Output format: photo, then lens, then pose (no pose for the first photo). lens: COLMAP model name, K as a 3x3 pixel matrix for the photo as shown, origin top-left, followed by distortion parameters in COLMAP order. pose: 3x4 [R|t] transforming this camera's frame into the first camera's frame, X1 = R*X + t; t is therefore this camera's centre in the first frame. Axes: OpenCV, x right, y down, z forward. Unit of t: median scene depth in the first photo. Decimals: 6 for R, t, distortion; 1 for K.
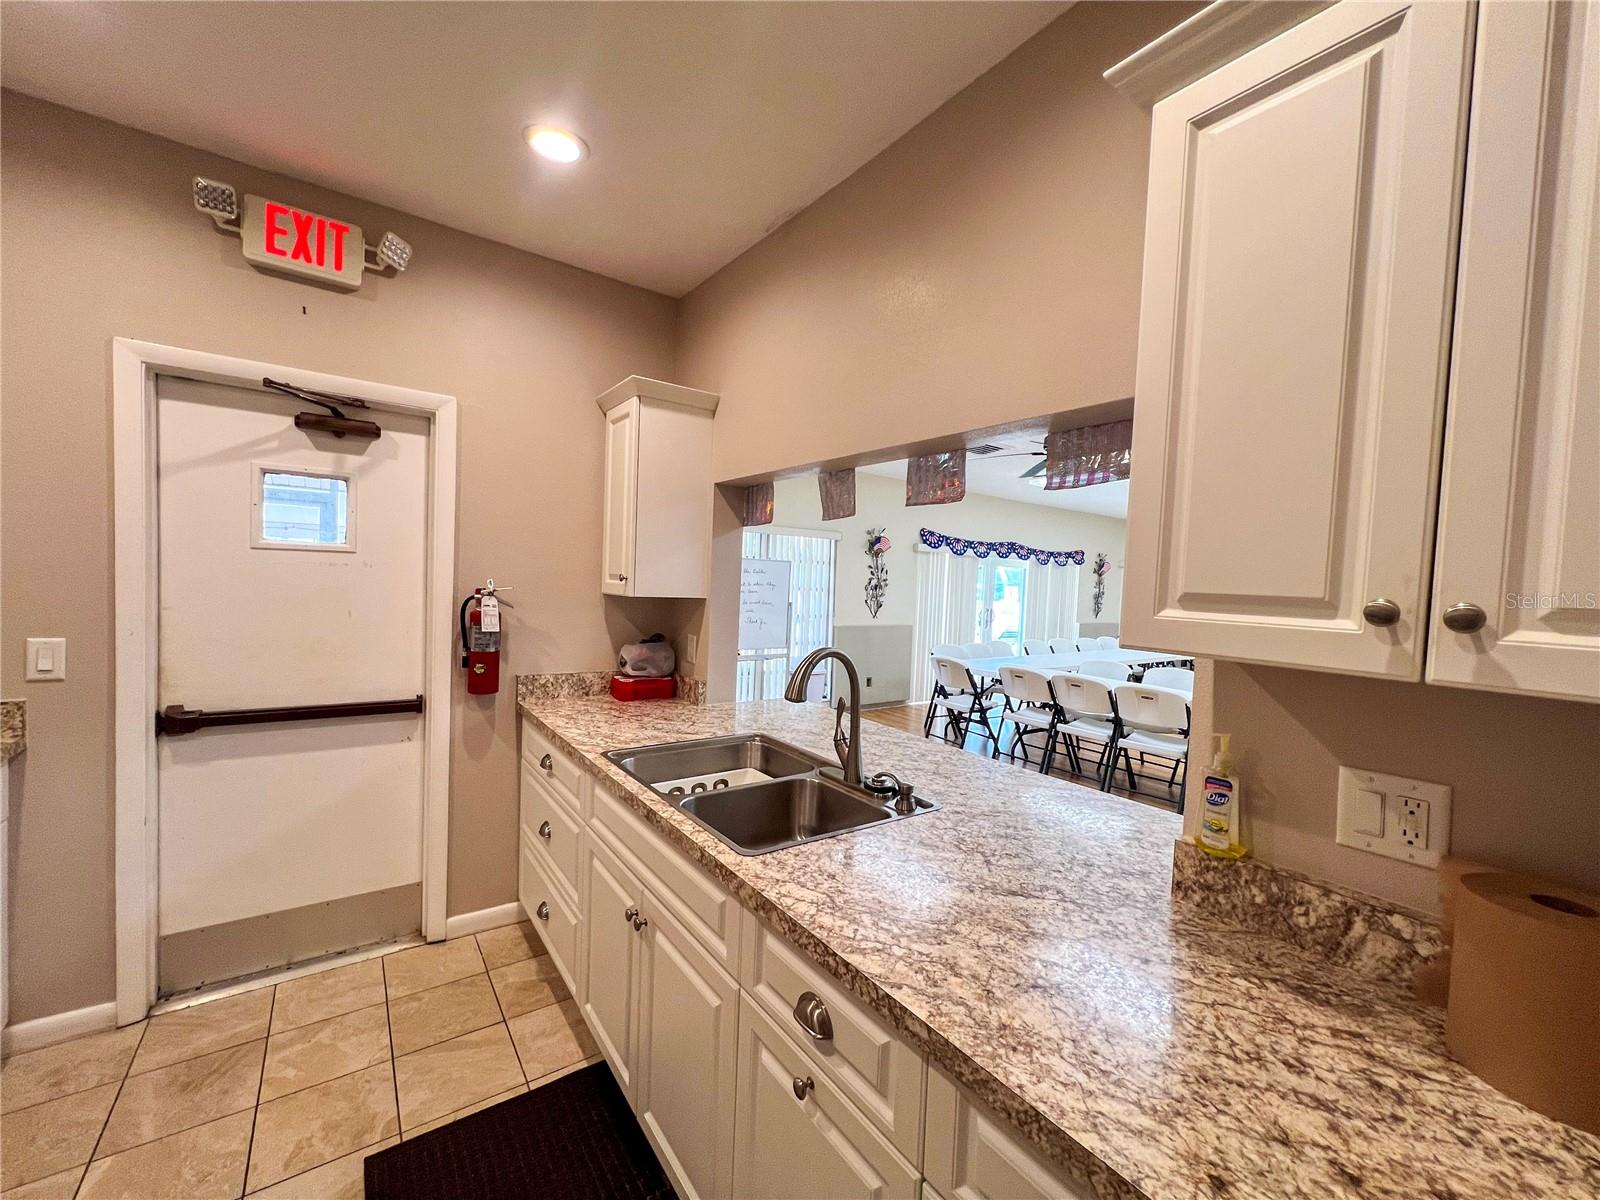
lens RADIAL K [[636.3, 0, 800.3], [0, 636.3, 602.6], [0, 0, 1]] dist [-0.005848, 0.001035]
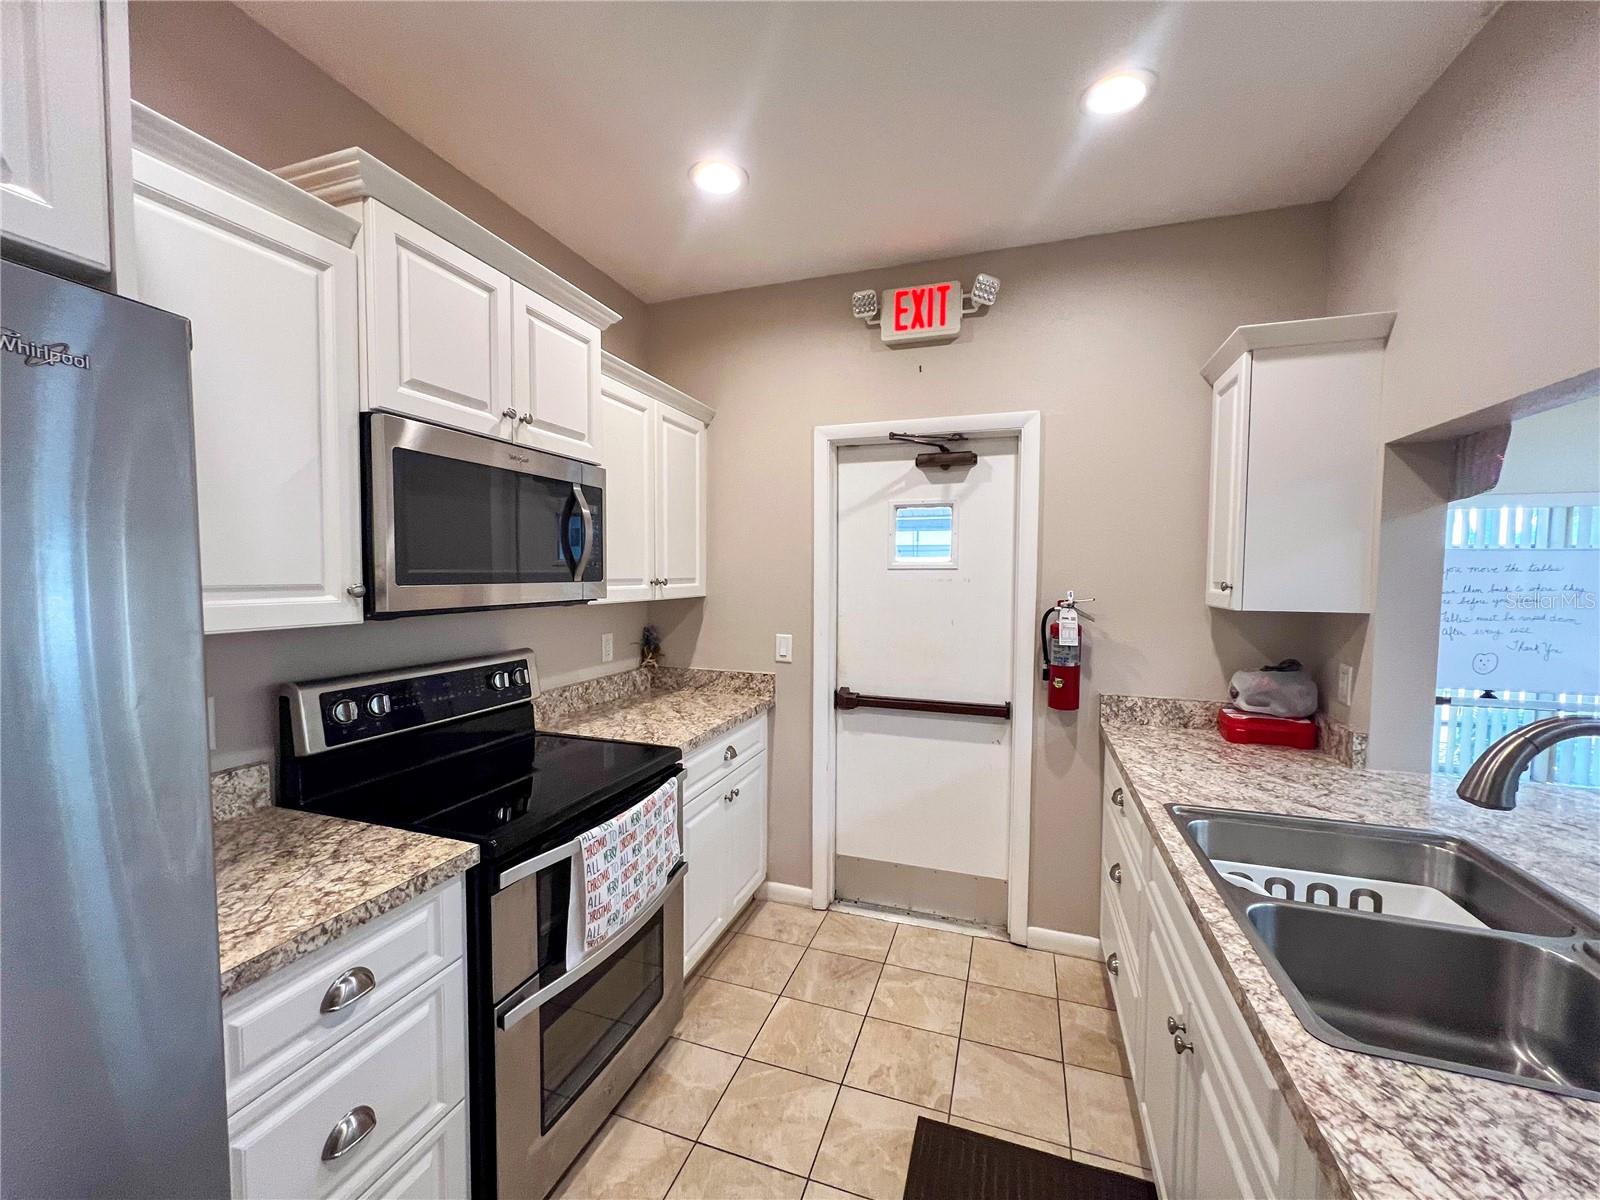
lens RADIAL K [[636.3, 0, 798.8], [0, 636.3, 603.8], [0, 0, 1]] dist [-0.005848, 0.001035]
pose [[0.574489, 0.002038, -0.818510, 0.068715], [-0.011145, 0.999924, -0.005333, -0.008105], [0.818437, 0.012186, 0.574468, 0.125257]]
